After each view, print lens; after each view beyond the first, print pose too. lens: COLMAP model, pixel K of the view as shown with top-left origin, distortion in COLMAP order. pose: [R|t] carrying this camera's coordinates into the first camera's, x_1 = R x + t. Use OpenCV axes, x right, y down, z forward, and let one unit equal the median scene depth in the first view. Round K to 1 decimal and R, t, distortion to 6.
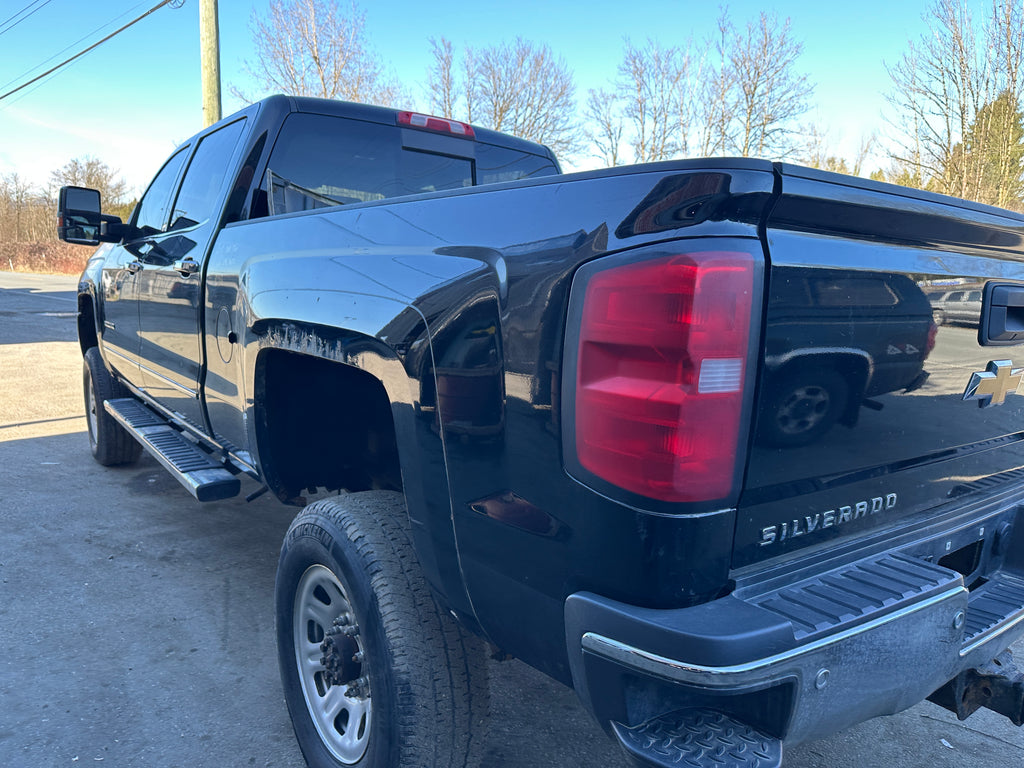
lens RADIAL K [[722.6, 0, 501.8], [0, 722.6, 387.5], [0, 0, 1]] dist [0.003319, -0.009281]
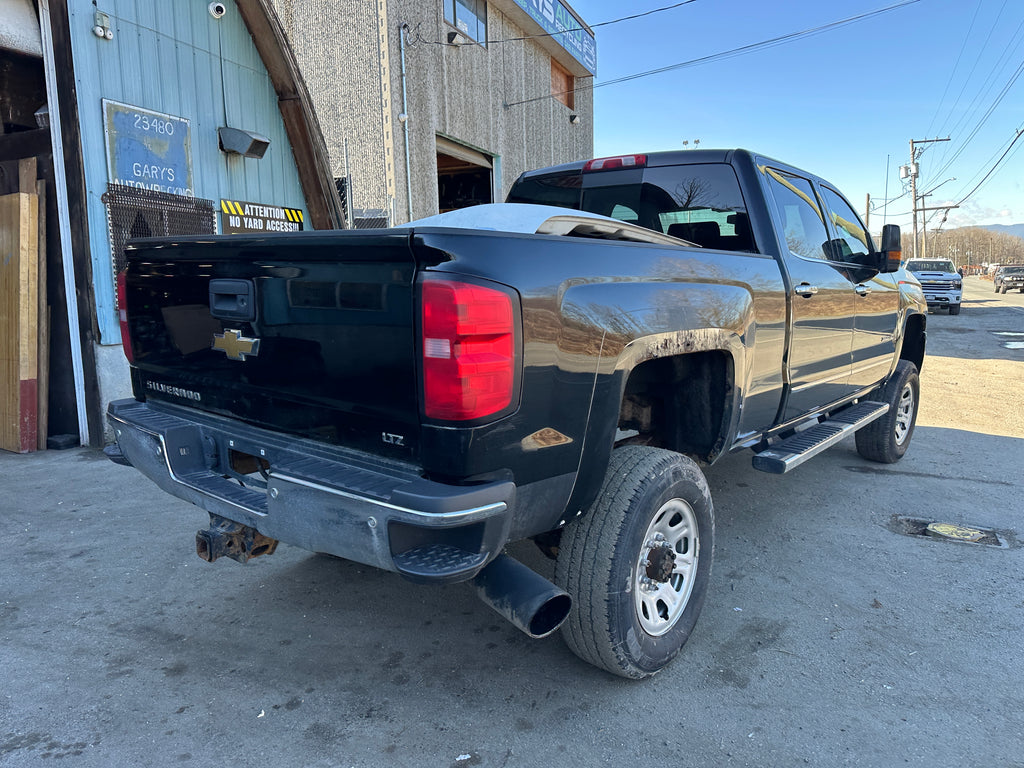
lens RADIAL K [[716.7, 0, 519.9], [0, 716.7, 384.5], [0, 0, 1]] dist [0.038496, -0.046672]
pose [[0.252374, 0.108924, -0.961480, 0.779220], [-0.141654, 0.987098, 0.074644, -0.040340], [0.957205, 0.117360, 0.264547, 0.396332]]
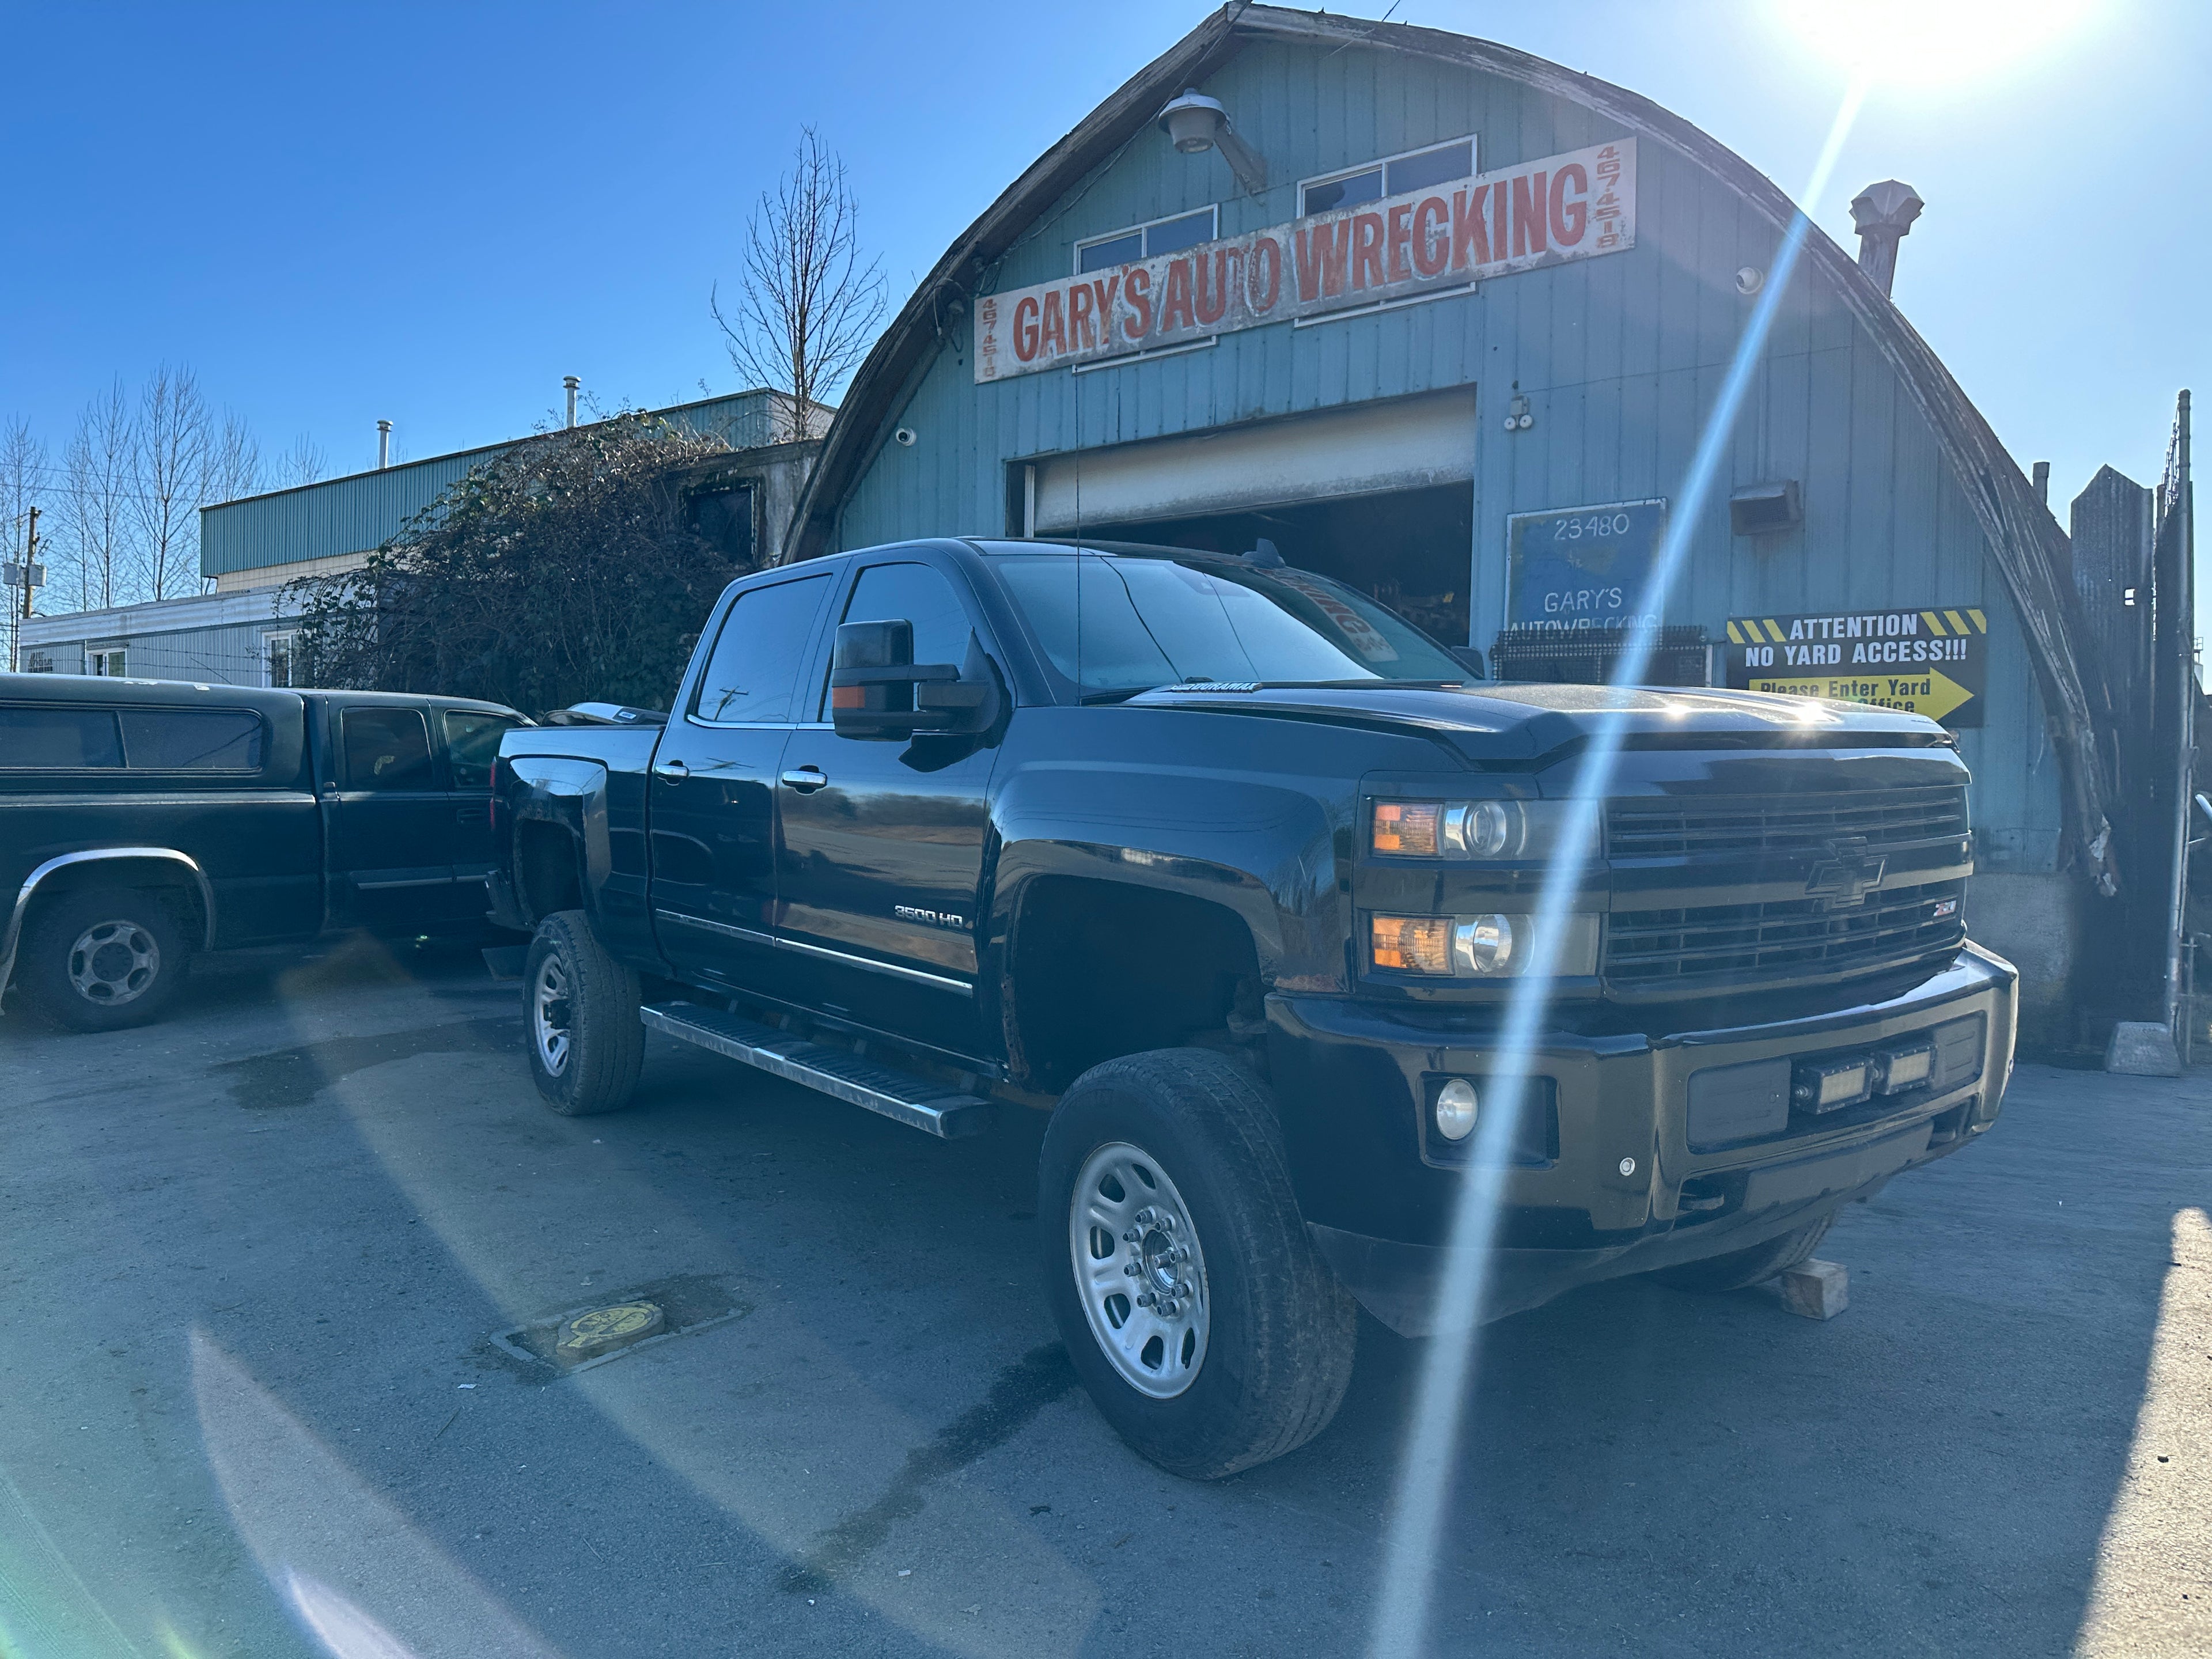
lens RADIAL K [[1548.1, 0, 1117.7], [0, 1548.1, 838.0], [0, 0, 1]] dist [0.038496, -0.046672]
pose [[-0.999354, -0.035768, 0.003561, -0.264317], [-0.034348, 0.979455, 0.198718, -0.325993], [-0.010596, 0.198467, -0.980050, 2.055476]]
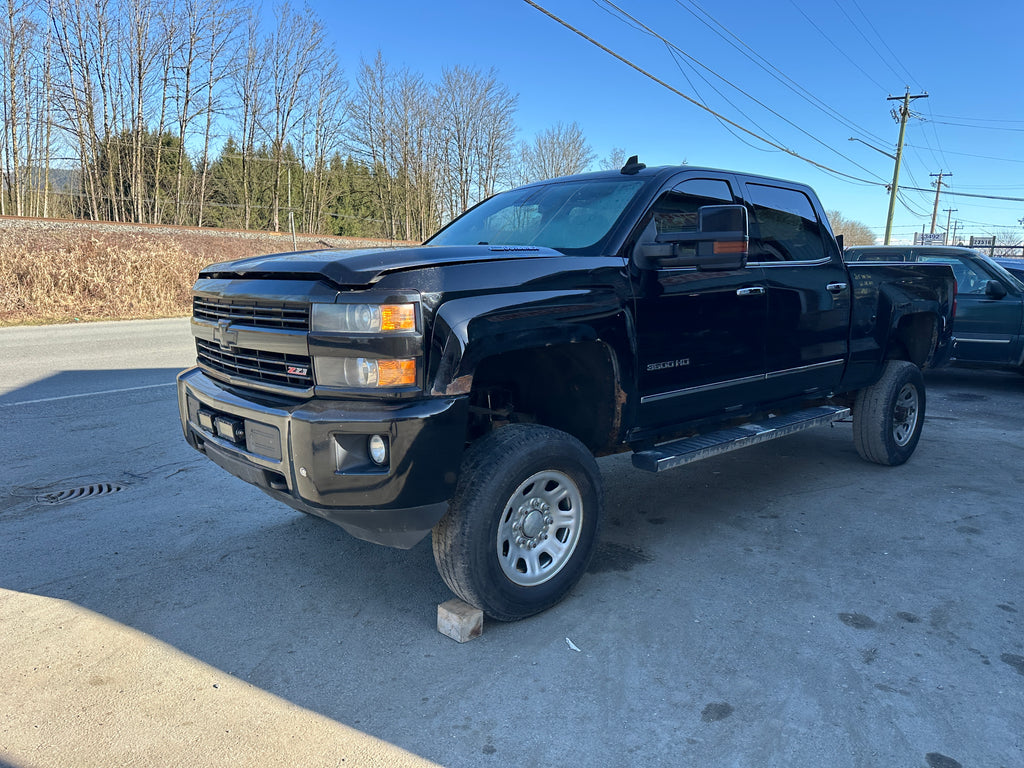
lens RADIAL K [[716.7, 0, 515.4], [0, 716.7, 382.6], [0, 0, 1]] dist [0.038496, -0.046672]
pose [[-0.085998, -0.187270, 0.978537, -1.284863], [0.140425, 0.970092, 0.197995, -0.244042], [-0.986349, 0.154438, -0.057128, 1.175371]]
